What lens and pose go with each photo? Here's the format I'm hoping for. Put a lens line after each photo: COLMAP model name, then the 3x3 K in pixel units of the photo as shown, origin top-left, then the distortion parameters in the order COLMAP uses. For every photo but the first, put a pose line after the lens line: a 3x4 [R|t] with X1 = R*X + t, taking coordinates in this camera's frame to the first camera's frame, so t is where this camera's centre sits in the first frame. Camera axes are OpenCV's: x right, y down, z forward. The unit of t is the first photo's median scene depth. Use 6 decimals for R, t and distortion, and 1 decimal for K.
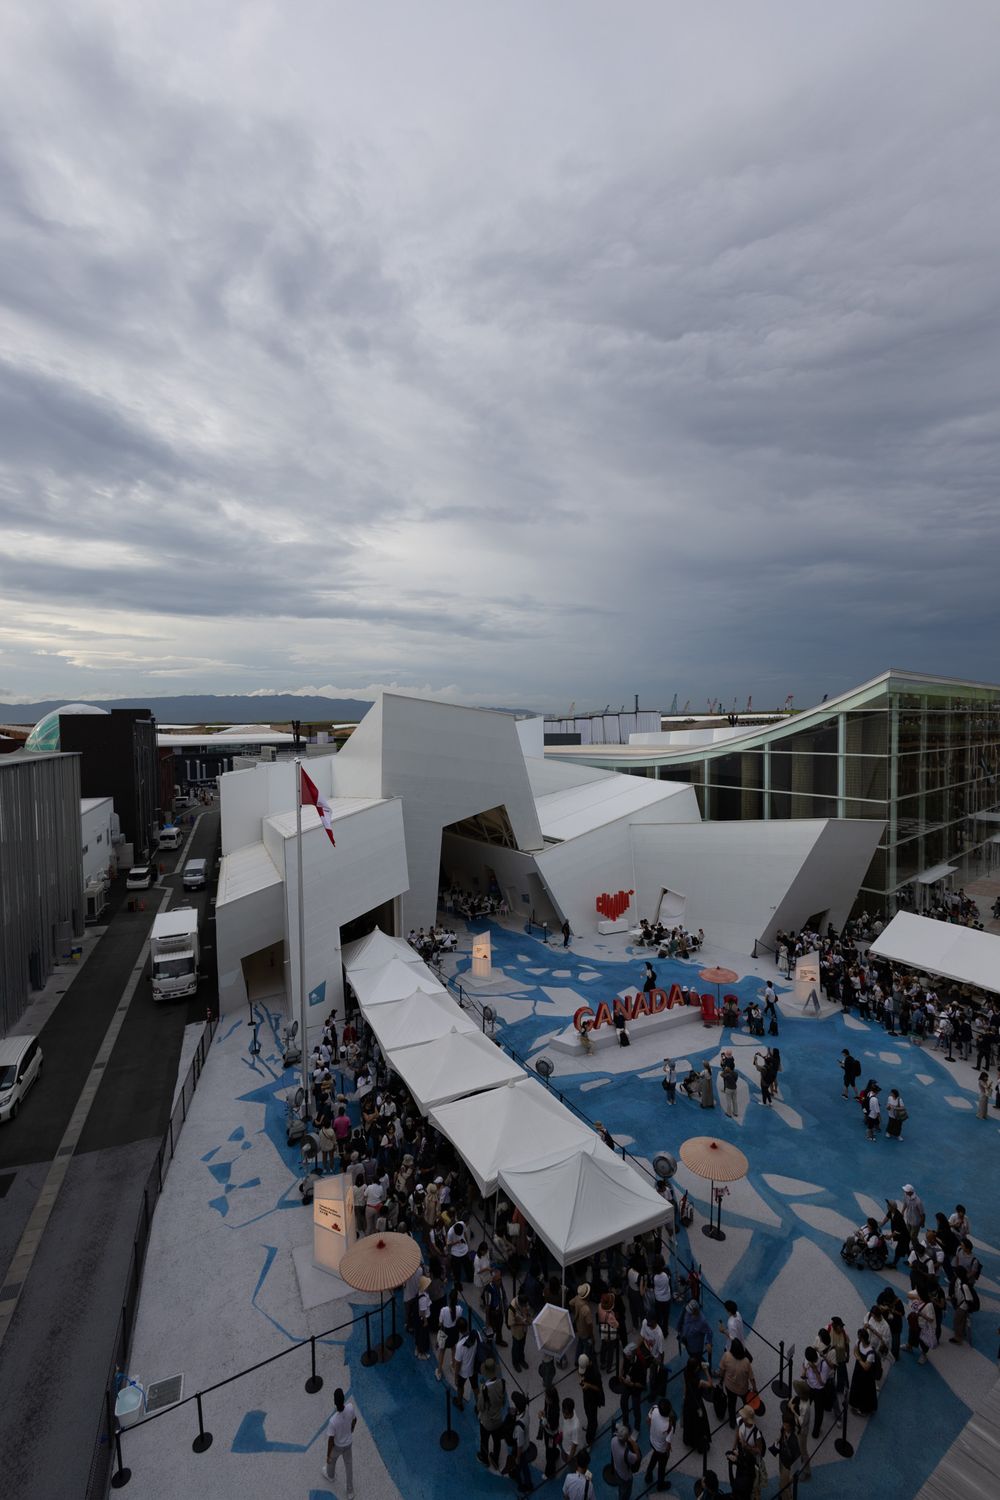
lens RADIAL K [[694.3, 0, 494.5], [0, 694.3, 751.1], [0, 0, 1]] dist [0.014621, -0.004481]
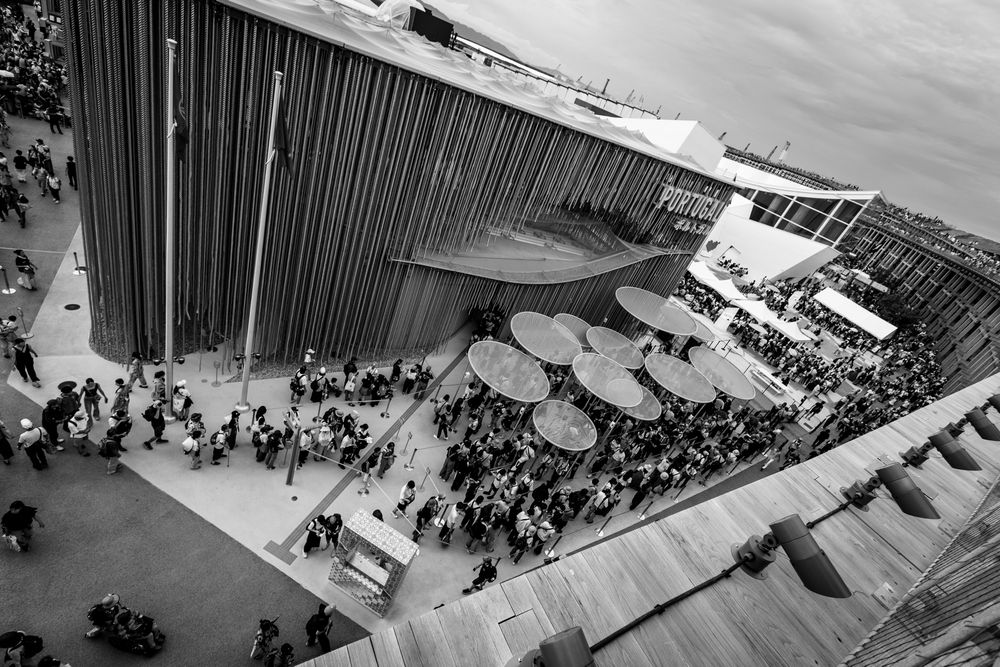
lens RADIAL K [[462.8, 0, 498.5], [0, 462.8, 338.7], [0, 0, 1]] dist [0.014621, -0.004481]
pose [[0.934564, 0.287766, 0.209238, -0.723006], [-0.353480, 0.817924, 0.453930, 0.022587], [-0.040515, -0.498188, 0.866122, -0.465795]]
